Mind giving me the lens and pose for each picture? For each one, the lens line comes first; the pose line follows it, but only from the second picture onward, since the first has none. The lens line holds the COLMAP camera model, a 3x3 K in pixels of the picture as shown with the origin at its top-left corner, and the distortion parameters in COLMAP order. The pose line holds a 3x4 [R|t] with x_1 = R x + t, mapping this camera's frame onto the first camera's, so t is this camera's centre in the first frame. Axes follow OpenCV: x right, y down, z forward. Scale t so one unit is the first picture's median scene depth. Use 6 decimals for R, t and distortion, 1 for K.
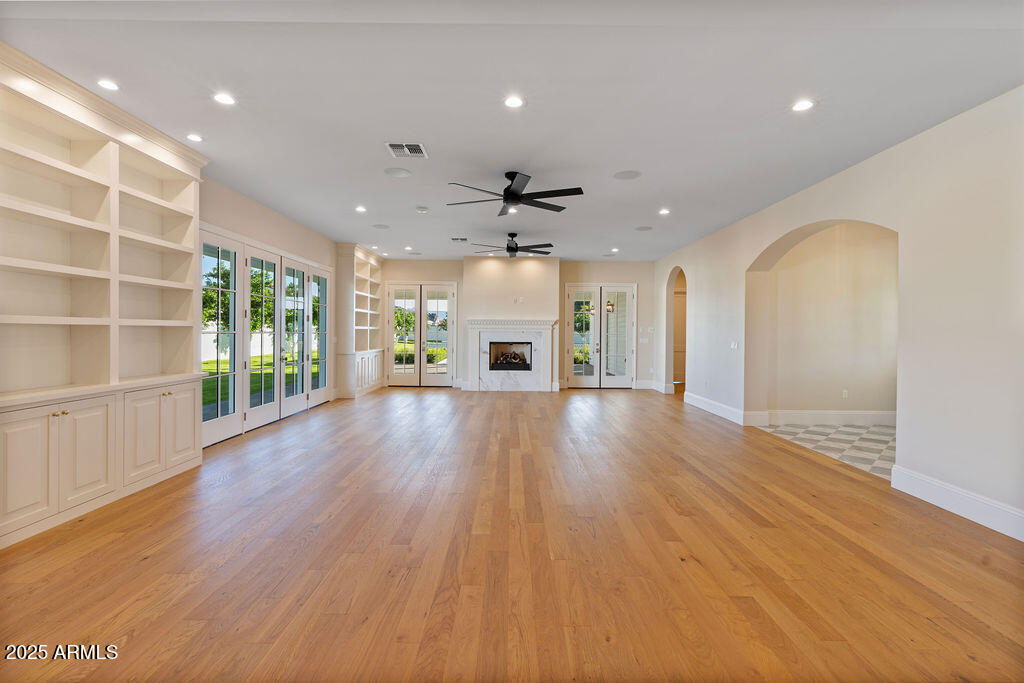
lens RADIAL K [[463.2, 0, 512.6], [0, 463.2, 334.0], [0, 0, 1]] dist [-0.001005, -0.000112]
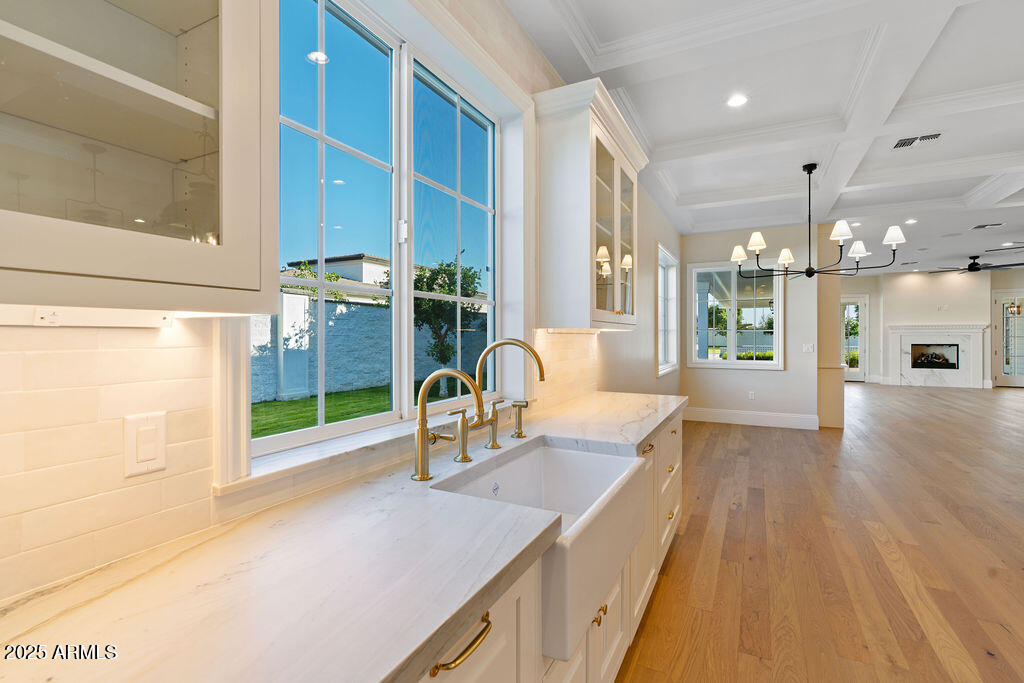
lens RADIAL K [[466.1, 0, 512.0], [0, 466.1, 341.5], [0, 0, 1]] dist [0.002144, 0.000434]
pose [[0.885835, -0.006676, -0.463952, -0.404385], [0.008405, 0.999963, 0.001660, -0.000447], [0.463923, -0.005371, 0.885859, -0.536706]]
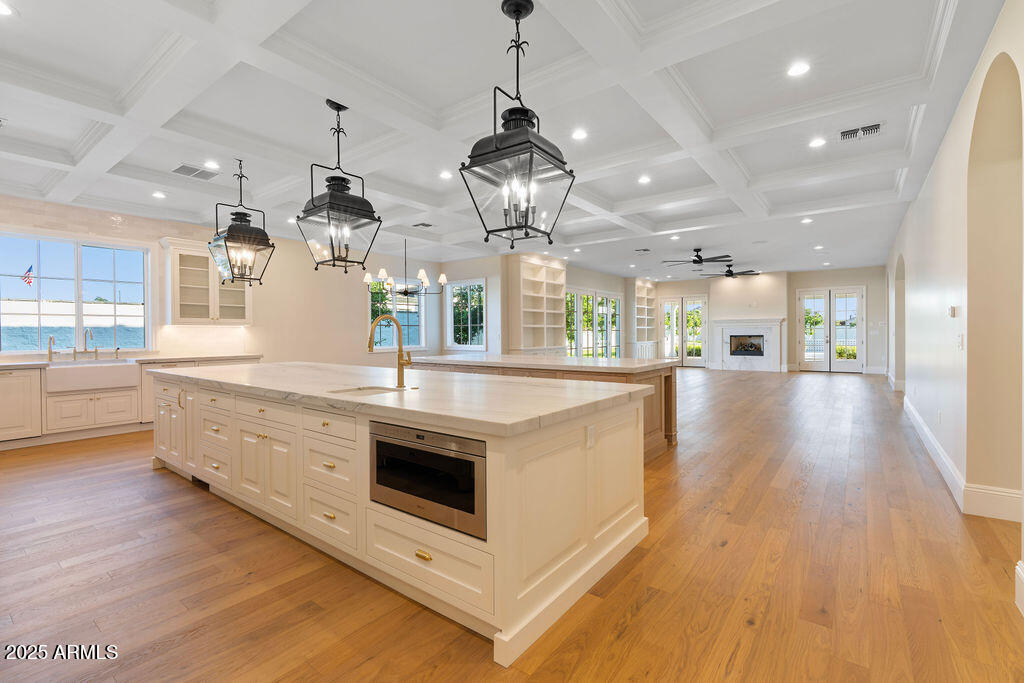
lens RADIAL K [[463.2, 0, 512.6], [0, 463.2, 334.0], [0, 0, 1]] dist [-0.001005, -0.000112]
pose [[0.797887, -0.013212, -0.602662, 0.275442], [0.011264, 0.999912, -0.007008, 0.015206], [0.602701, -0.001197, 0.797966, -0.535821]]
